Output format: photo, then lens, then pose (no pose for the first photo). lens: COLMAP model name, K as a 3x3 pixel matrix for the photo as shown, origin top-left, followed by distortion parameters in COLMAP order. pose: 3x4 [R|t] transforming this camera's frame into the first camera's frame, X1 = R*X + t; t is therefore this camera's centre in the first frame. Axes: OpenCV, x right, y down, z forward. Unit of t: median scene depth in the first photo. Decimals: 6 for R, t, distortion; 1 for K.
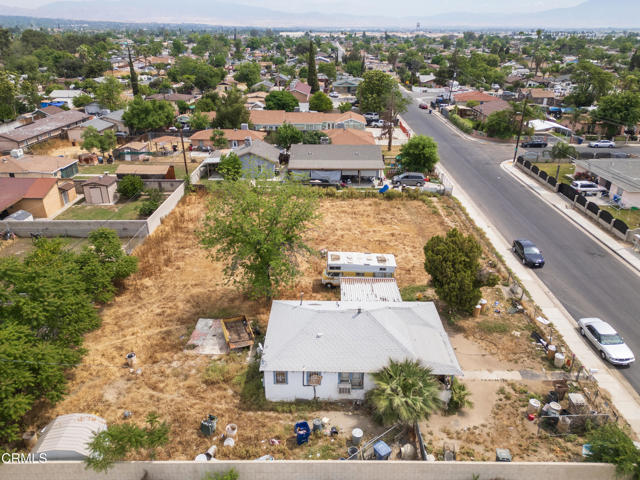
lens RADIAL K [[451.1, 0, 320.0], [0, 451.1, 240.0], [0, 0, 1]] dist [0.072807, -0.075168]
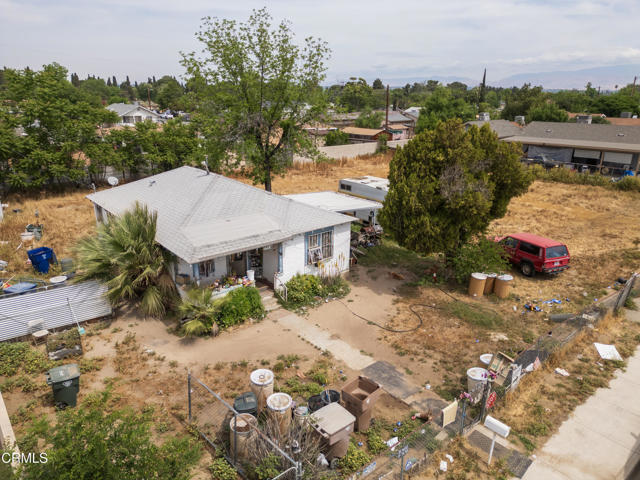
lens RADIAL K [[451.1, 0, 320.0], [0, 451.1, 240.0], [0, 0, 1]] dist [0.072807, -0.075168]
pose [[0.662359, 0.229566, -0.713148, 0.485840], [-0.313415, 0.949505, 0.014556, 0.130124], [0.680479, 0.213870, 0.700863, 0.438811]]
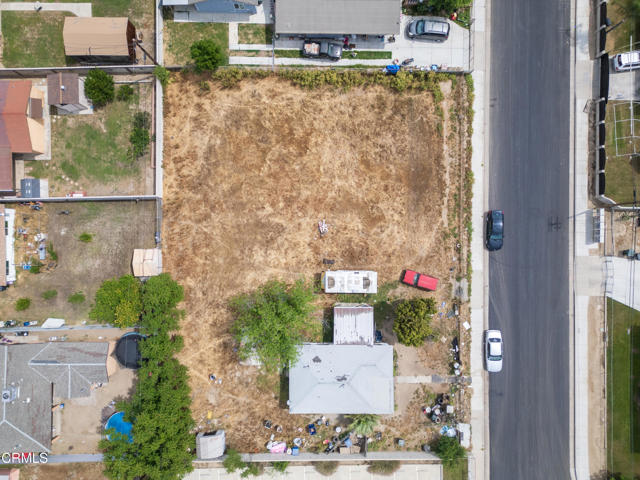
lens RADIAL K [[451.1, 0, 320.0], [0, 451.1, 240.0], [0, 0, 1]] dist [0.072807, -0.075168]
pose [[0.999953, -0.009690, 0.000853, 0.001751], [0.003425, 0.432833, 0.901467, -1.091014], [-0.009105, -0.901422, 0.432846, 0.502970]]
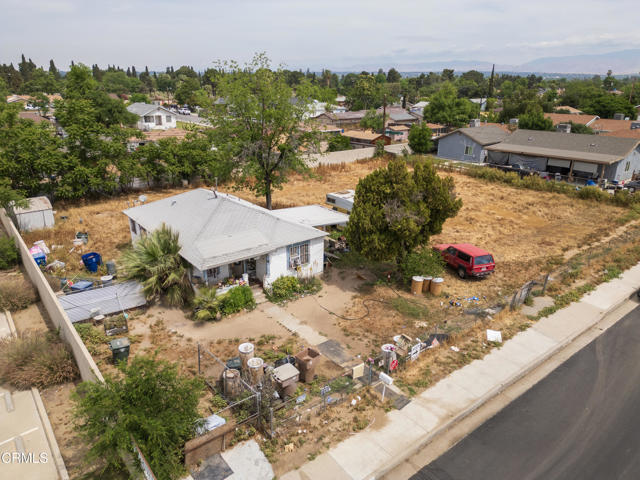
lens RADIAL K [[451.1, 0, 320.0], [0, 451.1, 240.0], [0, 0, 1]] dist [0.072807, -0.075168]
pose [[0.634850, 0.254887, -0.729382, 0.607627], [-0.319762, 0.946054, 0.052285, 0.086220], [0.703362, 0.200035, 0.682106, 0.367778]]
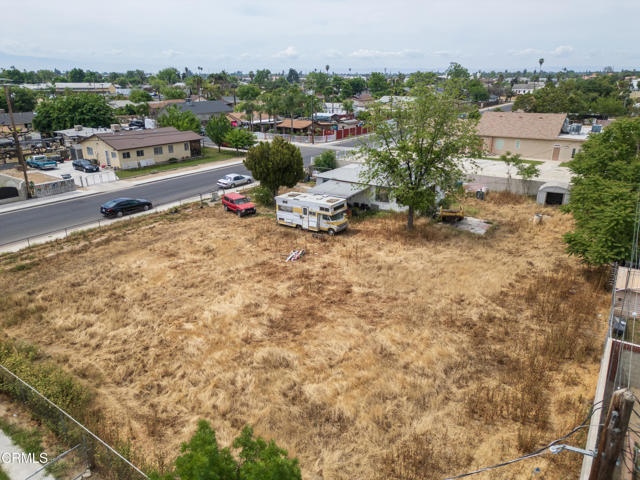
lens RADIAL K [[451.1, 0, 320.0], [0, 451.1, 240.0], [0, 0, 1]] dist [0.072807, -0.075168]
pose [[-0.829983, -0.190276, 0.524331, -0.415756], [0.232992, 0.735819, 0.635835, -0.460890], [-0.506796, 0.649897, -0.566384, 1.470582]]
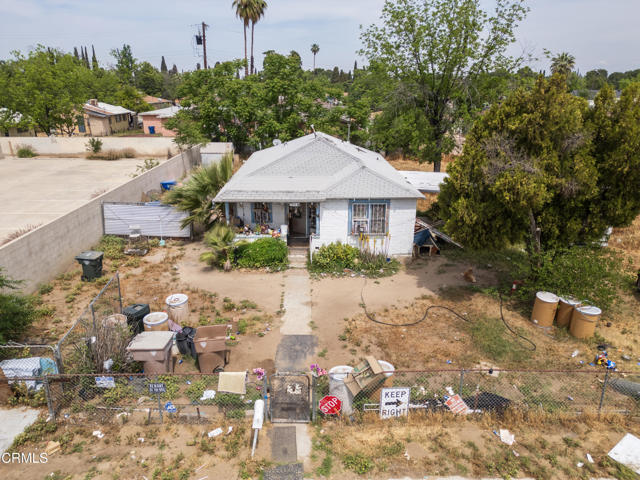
lens RADIAL K [[451.1, 0, 320.0], [0, 451.1, 240.0], [0, 0, 1]] dist [0.072807, -0.075168]
pose [[0.037386, 0.314407, -0.948552, 0.558808], [-0.420002, 0.866249, 0.270574, 0.070635], [0.906753, 0.388278, 0.164437, 0.640680]]
